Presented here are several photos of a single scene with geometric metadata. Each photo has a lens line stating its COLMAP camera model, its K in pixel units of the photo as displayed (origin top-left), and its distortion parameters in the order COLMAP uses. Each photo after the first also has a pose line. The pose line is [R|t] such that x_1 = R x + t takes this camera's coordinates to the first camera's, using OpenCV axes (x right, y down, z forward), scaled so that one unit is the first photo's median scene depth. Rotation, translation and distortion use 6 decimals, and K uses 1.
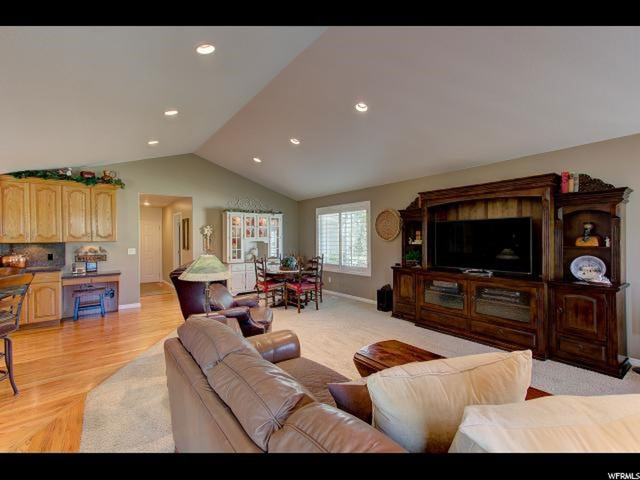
lens RADIAL K [[285.8, 0, 320.0], [0, 285.8, 240.0], [0, 0, 1]] dist [0.009894, 0.000093]
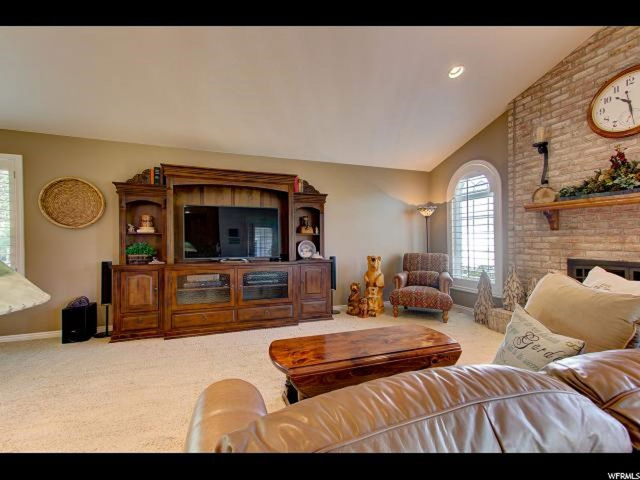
lens RADIAL K [[291.9, 0, 316.2], [0, 291.9, 244.0], [0, 0, 1]] dist [0.032904, -0.000454]
pose [[0.310770, -0.001371, 0.950484, -0.238480], [0.007743, 0.999969, -0.001089, 0.045843], [-0.950454, 0.007698, 0.310771, 0.330430]]
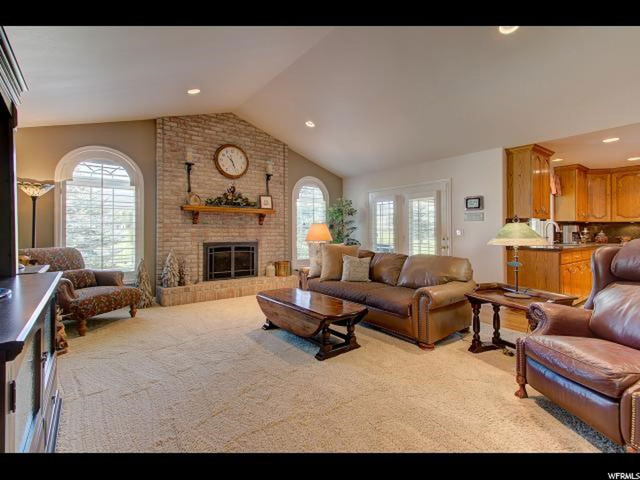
lens RADIAL K [[297.5, 0, 329.8], [0, 297.5, 231.0], [0, 0, 1]] dist [0.033442, 0.000214]
pose [[-0.999672, 0.007960, -0.024345, 0.127823], [0.007679, 0.999903, 0.011621, 0.033438], [0.024435, 0.011430, -0.999636, 1.031855]]
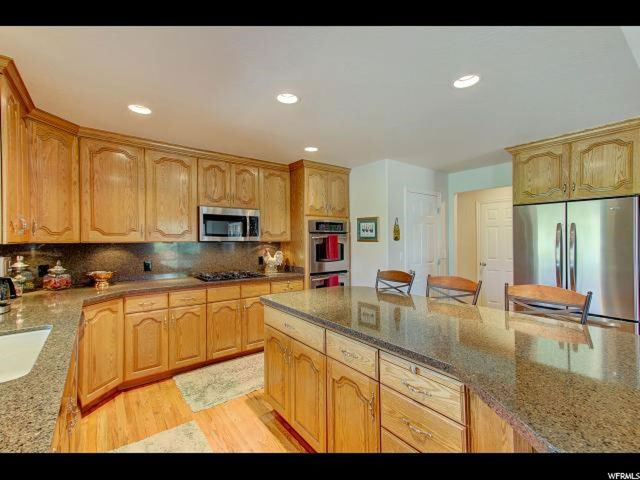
lens RADIAL K [[295.6, 0, 320.0], [0, 295.6, 240.0], [0, 0, 1]] dist [0.007750, 0.000075]
pose [[0.001840, 0.009837, -0.999950, -0.479324], [-0.010625, 0.999895, 0.009817, 0.004458], [0.999942, 0.010606, 0.001945, 0.275567]]
